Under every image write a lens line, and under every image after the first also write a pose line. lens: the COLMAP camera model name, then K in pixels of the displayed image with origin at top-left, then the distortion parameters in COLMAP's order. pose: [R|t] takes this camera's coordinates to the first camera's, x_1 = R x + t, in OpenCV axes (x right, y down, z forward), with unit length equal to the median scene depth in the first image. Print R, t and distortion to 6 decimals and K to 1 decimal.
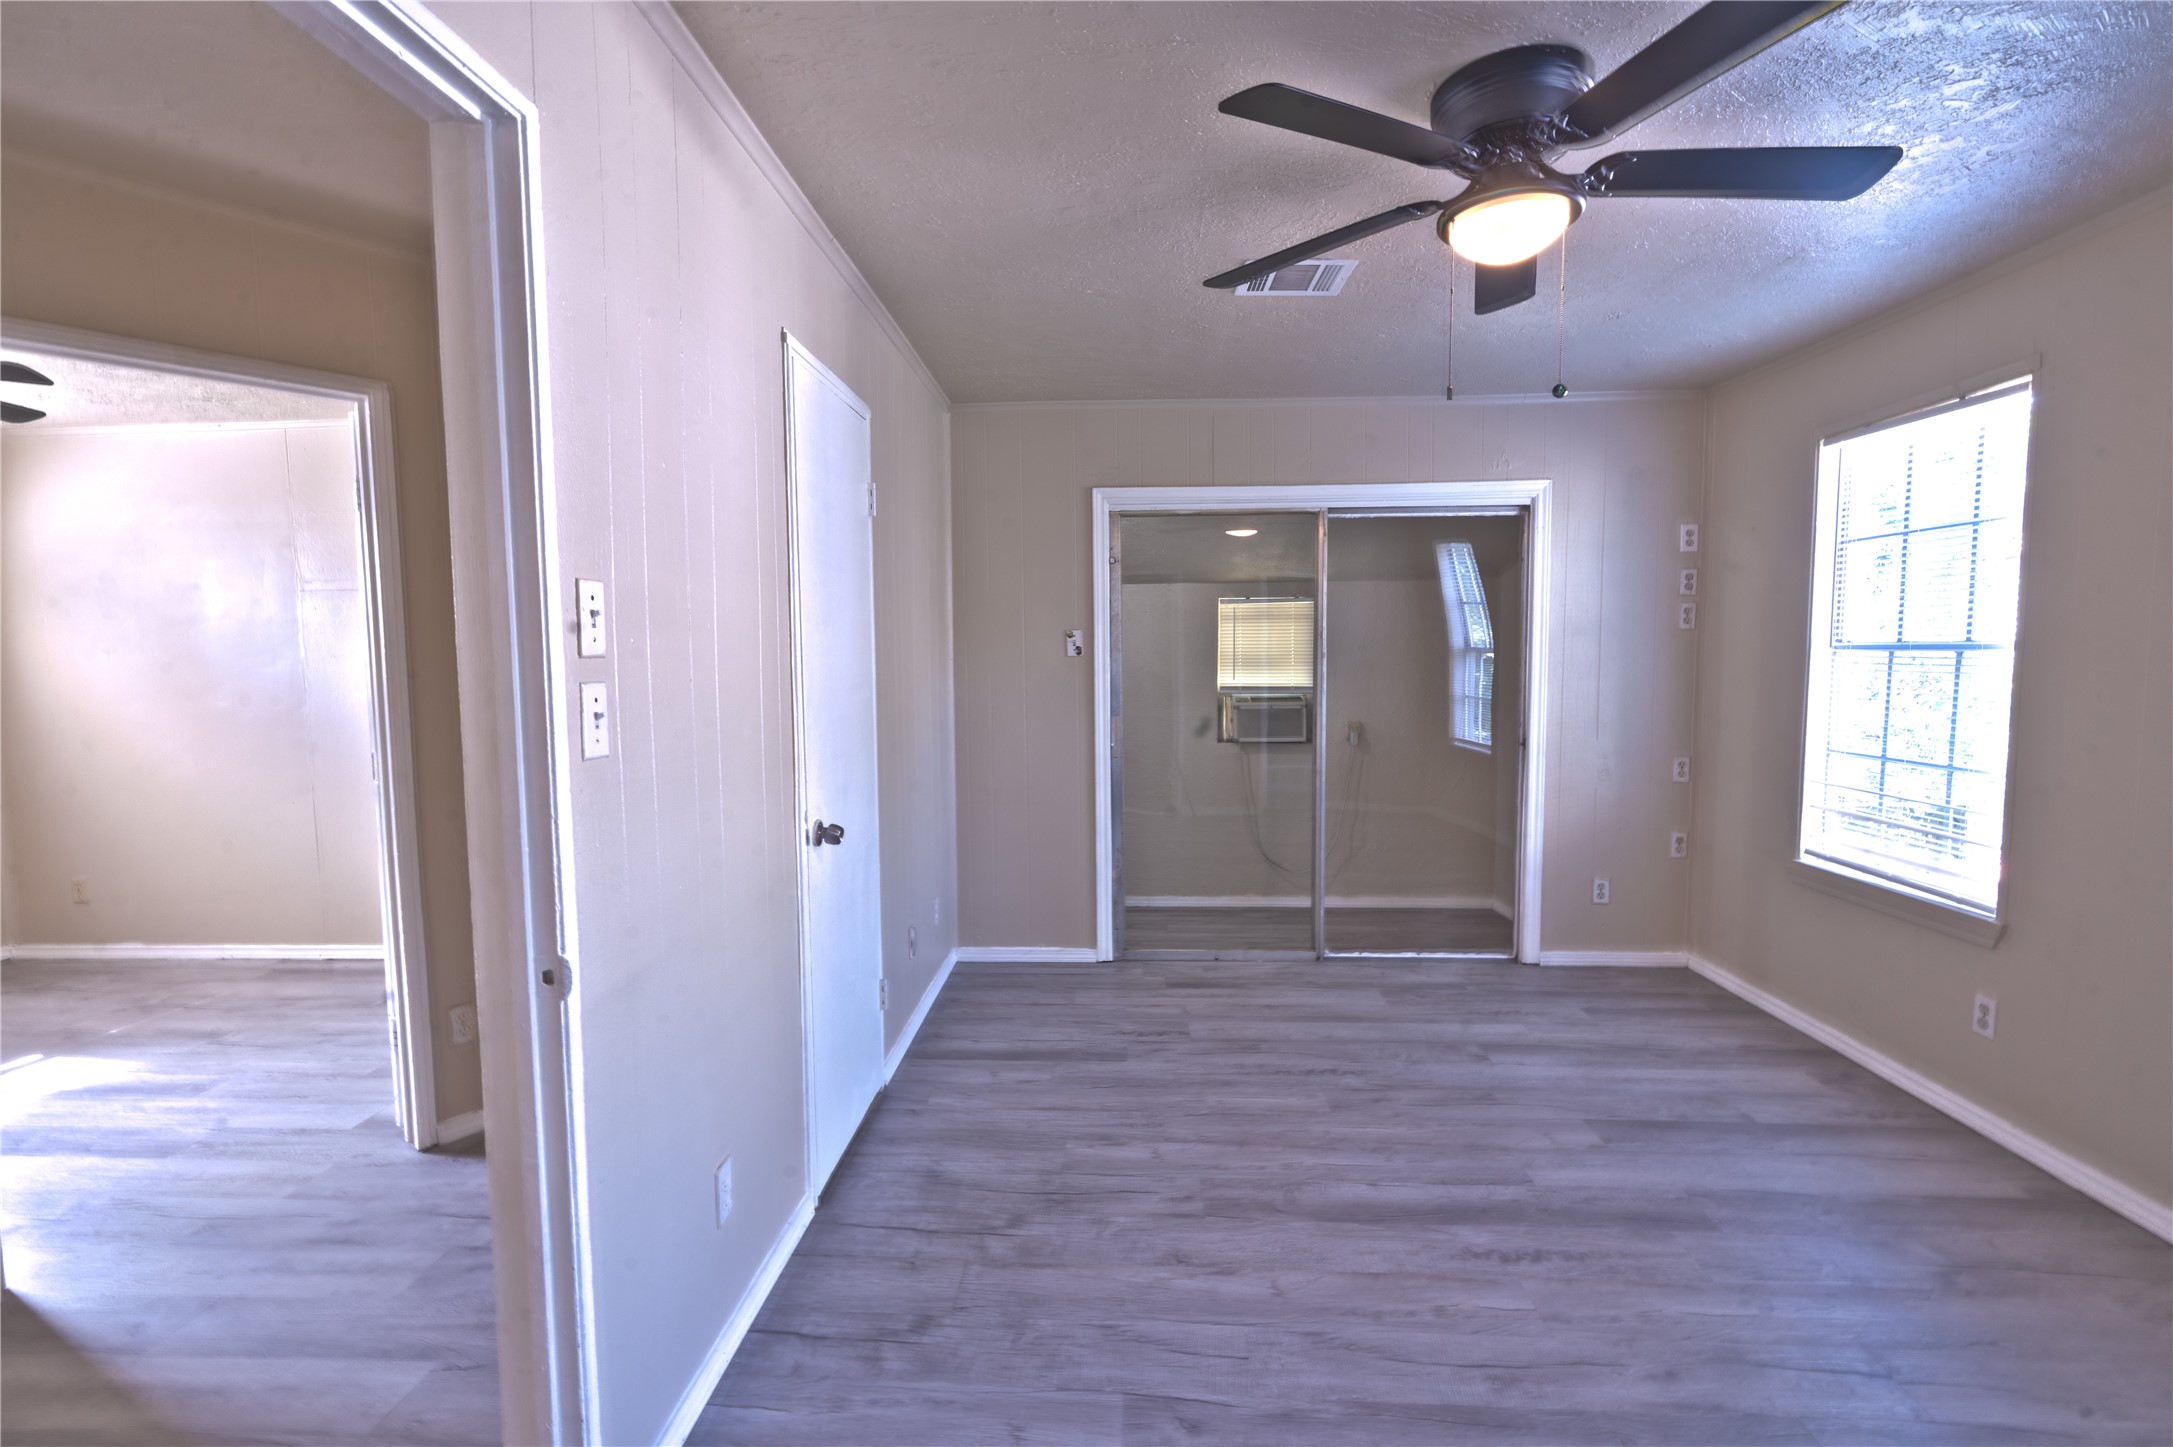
lens RADIAL K [[946.4, 0, 1086.5], [0, 946.4, 723.5], [0, 0, 1]] dist [0.001228, 0.000329]
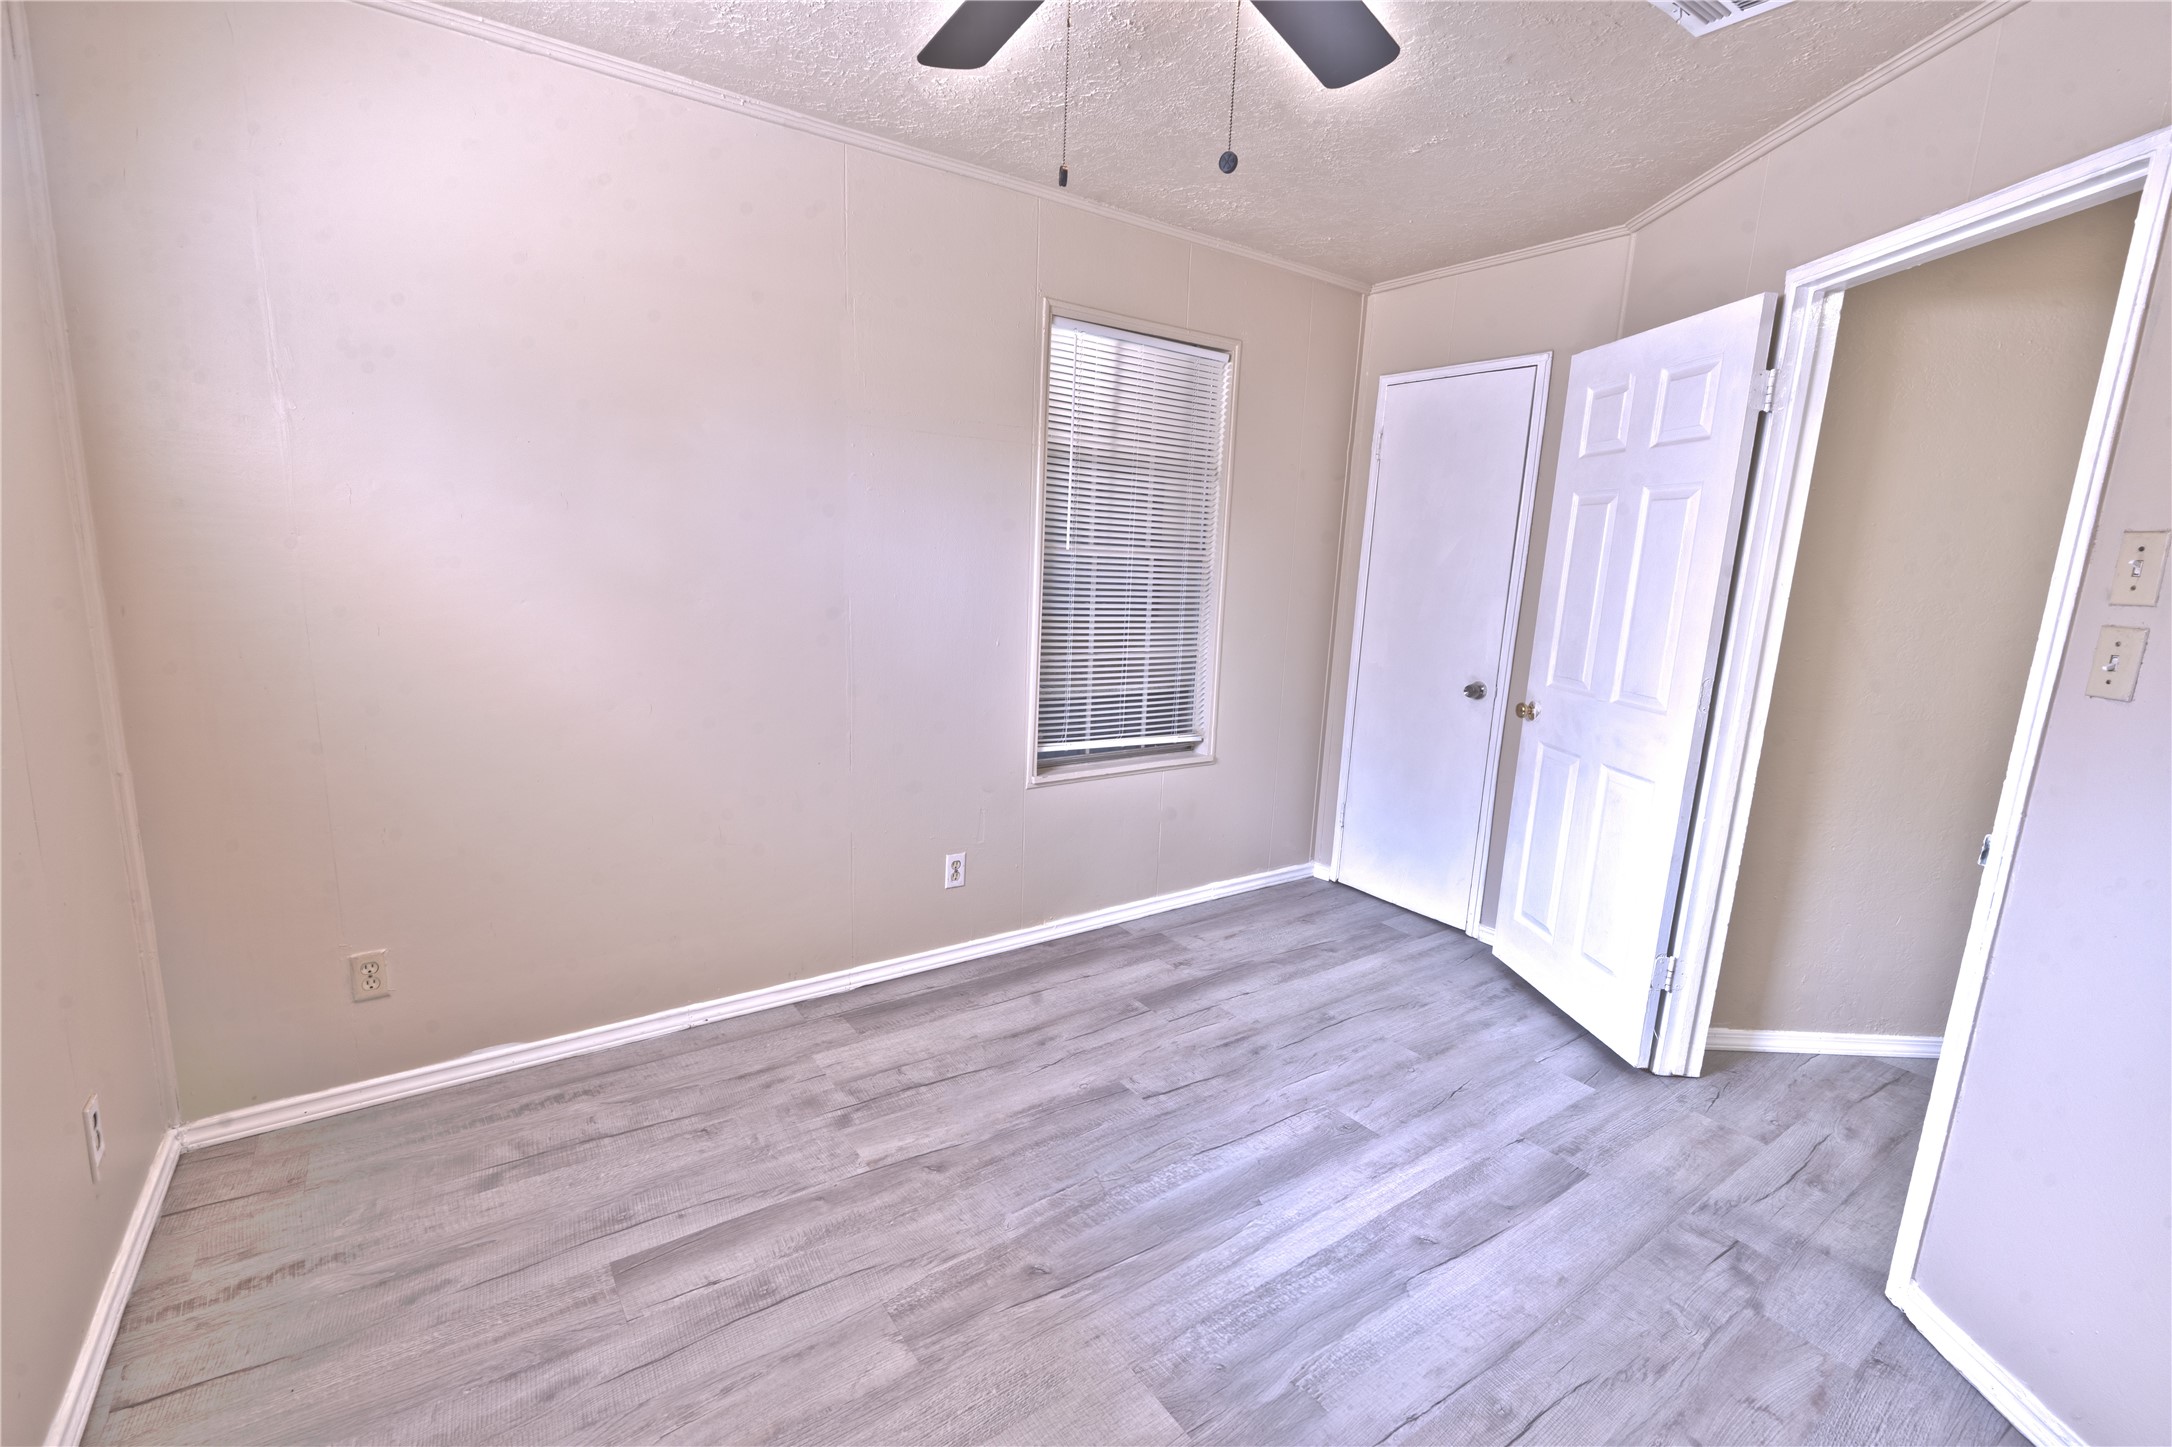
lens RADIAL K [[946.0, 0, 1086.0], [0, 946.0, 723.5], [0, 0, 1]] dist [0.001228, 0.000329]
pose [[0.787838, -0.070237, 0.611865, -1.244408], [-0.006682, 0.992443, 0.122528, -0.024264], [-0.615847, -0.100621, 0.781414, 0.455736]]
